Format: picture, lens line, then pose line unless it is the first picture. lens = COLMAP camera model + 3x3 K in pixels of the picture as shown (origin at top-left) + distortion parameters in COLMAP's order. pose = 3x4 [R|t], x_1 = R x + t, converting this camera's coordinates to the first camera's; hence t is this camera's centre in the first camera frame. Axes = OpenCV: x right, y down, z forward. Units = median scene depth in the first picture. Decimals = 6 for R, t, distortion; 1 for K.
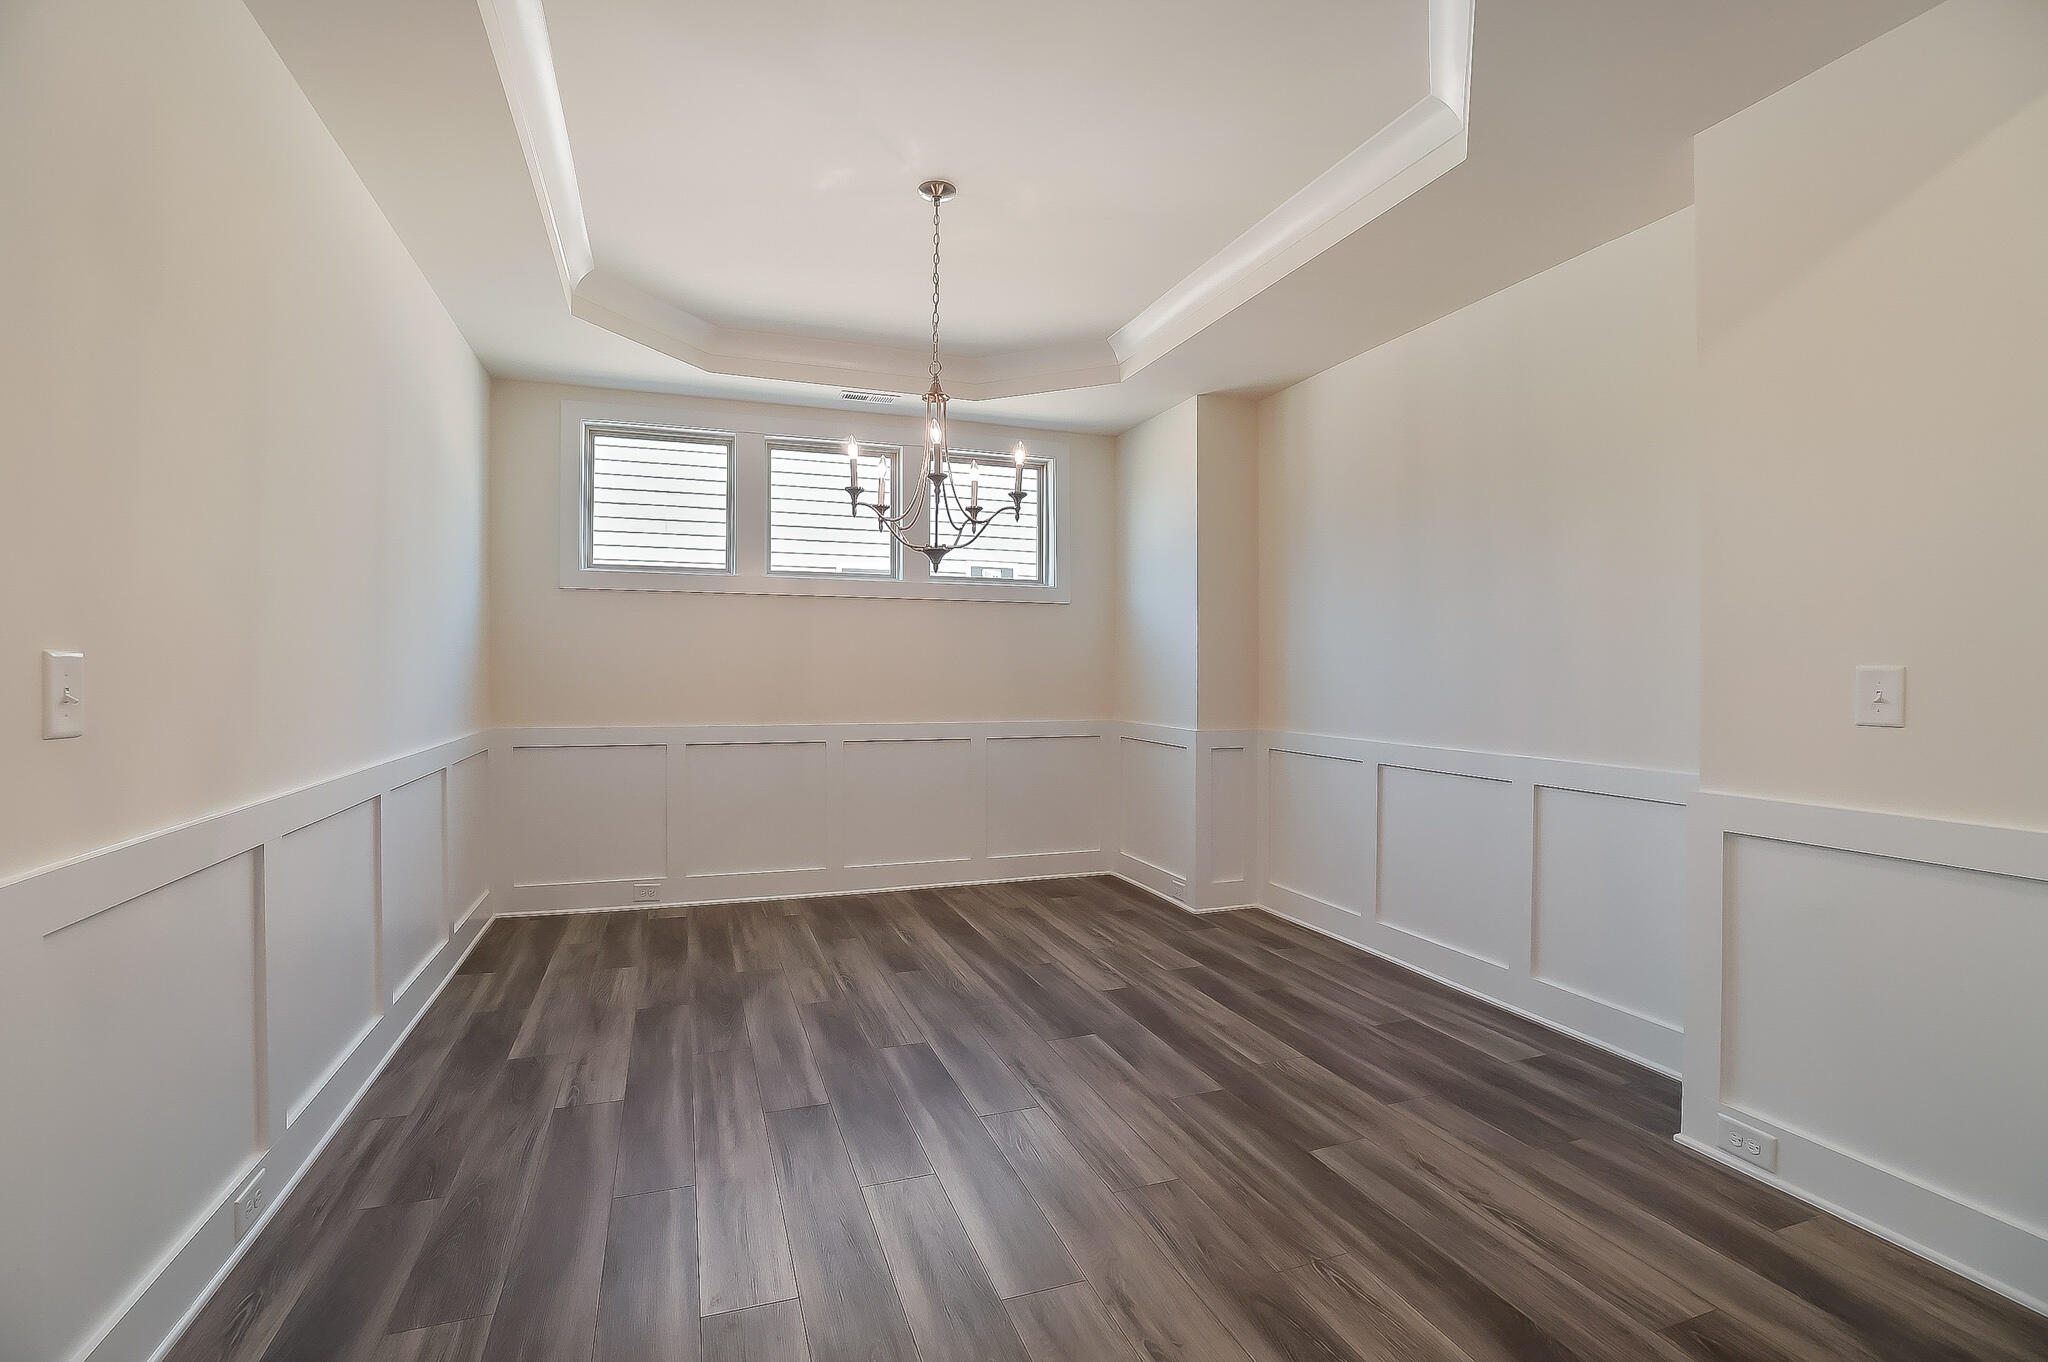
lens RADIAL K [[928.1, 0, 1001.9], [0, 928.1, 668.3], [0, 0, 1]] dist [-0.064611, 0.020213]
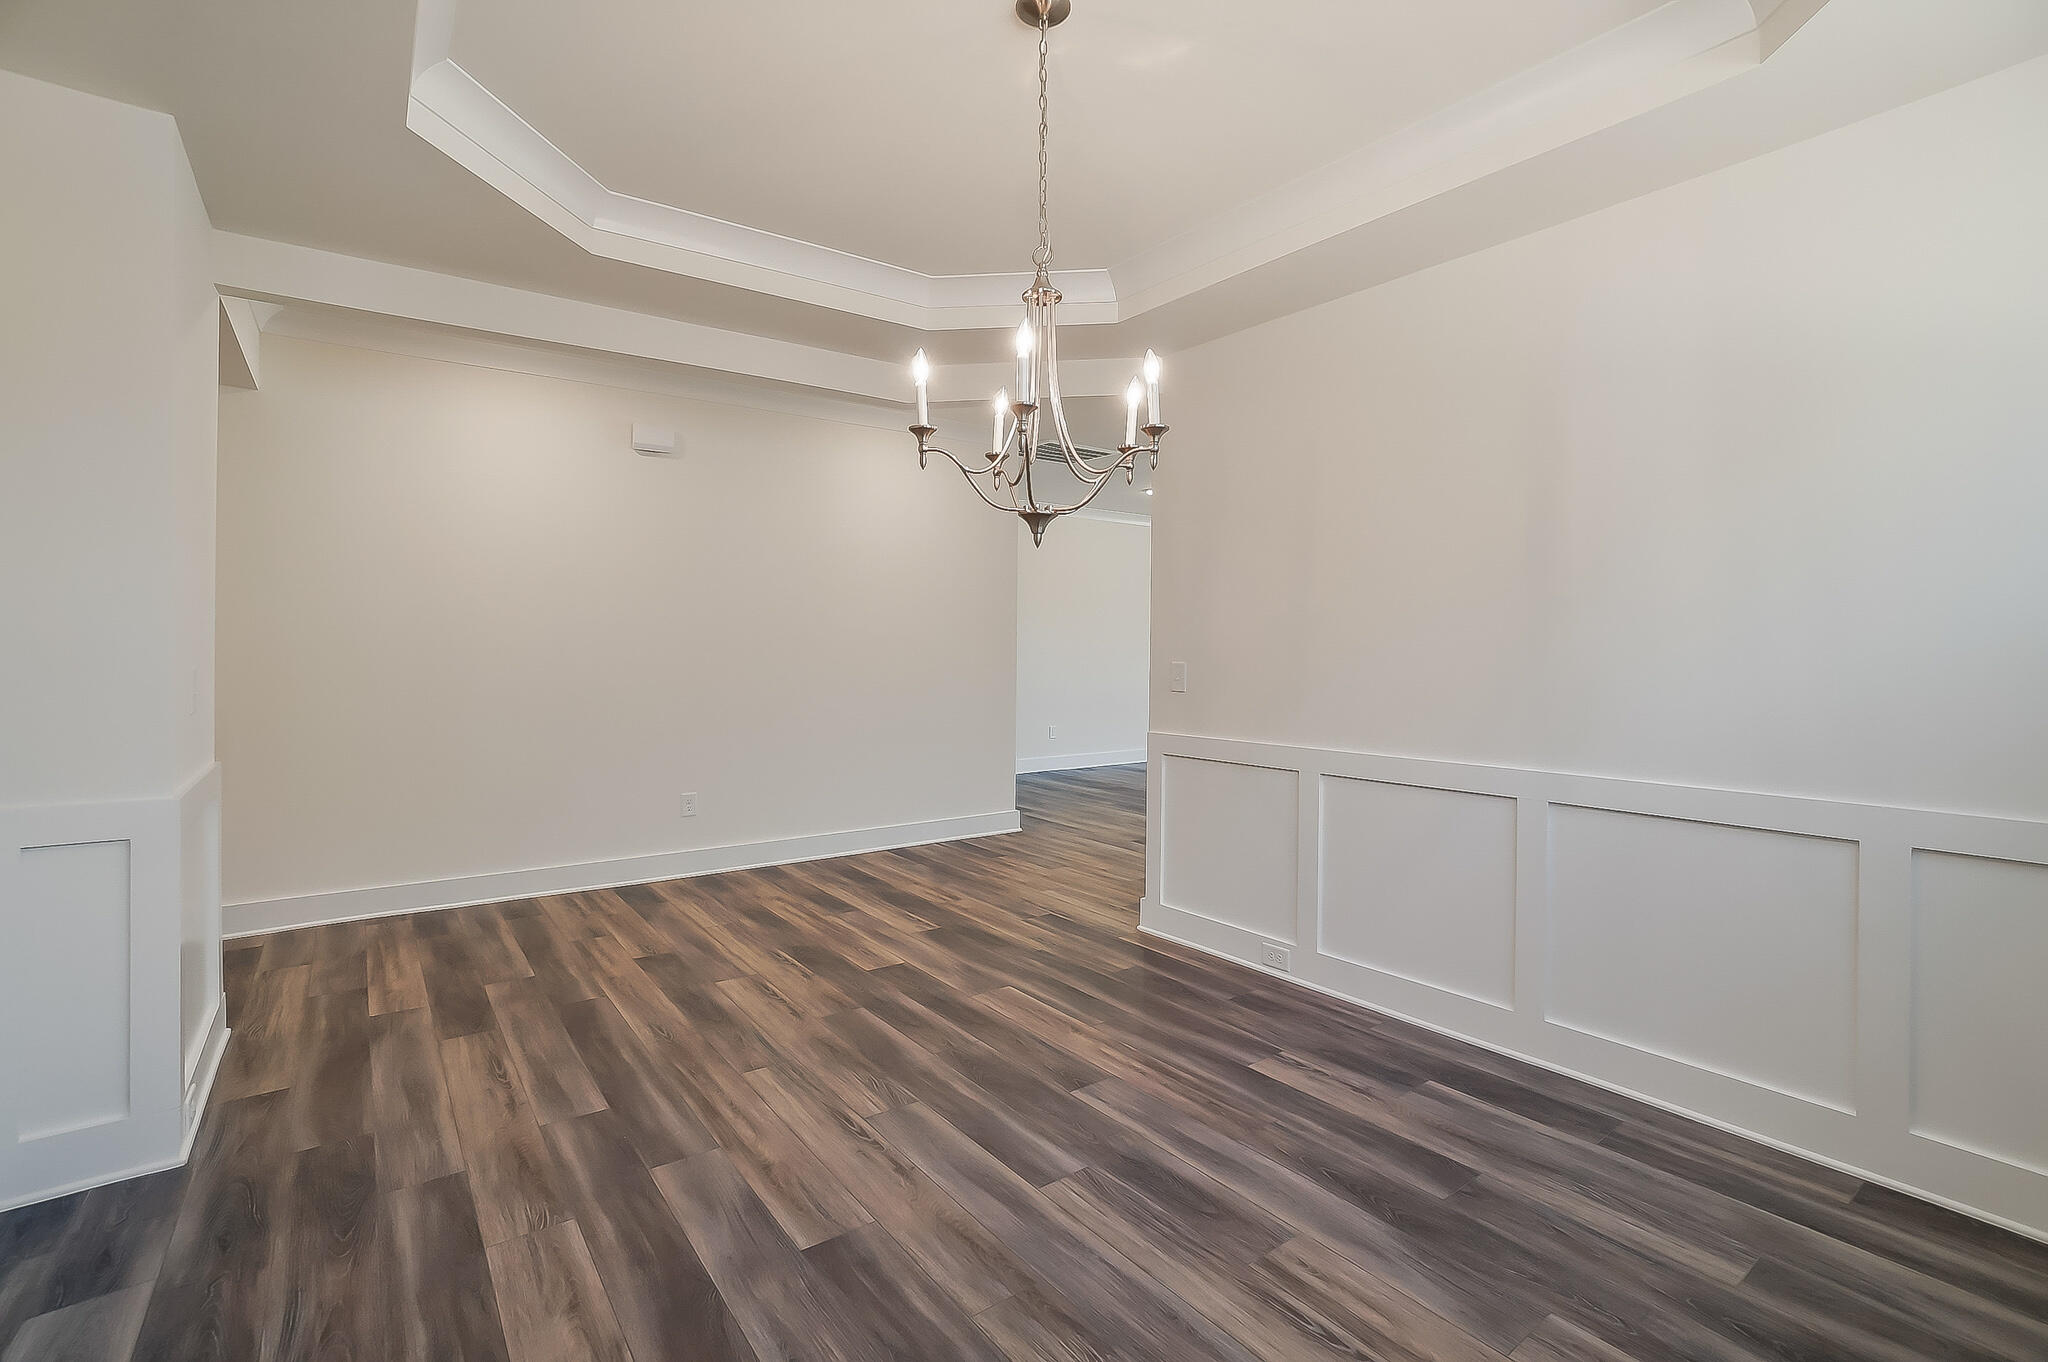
lens RADIAL K [[928.1, 0, 1001.9], [0, 928.1, 668.3], [0, 0, 1]] dist [-0.064611, 0.020213]
pose [[-0.960256, -0.003420, -0.279101, 0.166488], [-0.008464, 0.999822, 0.016871, -0.016728], [0.278994, 0.018562, -0.960113, 1.885392]]
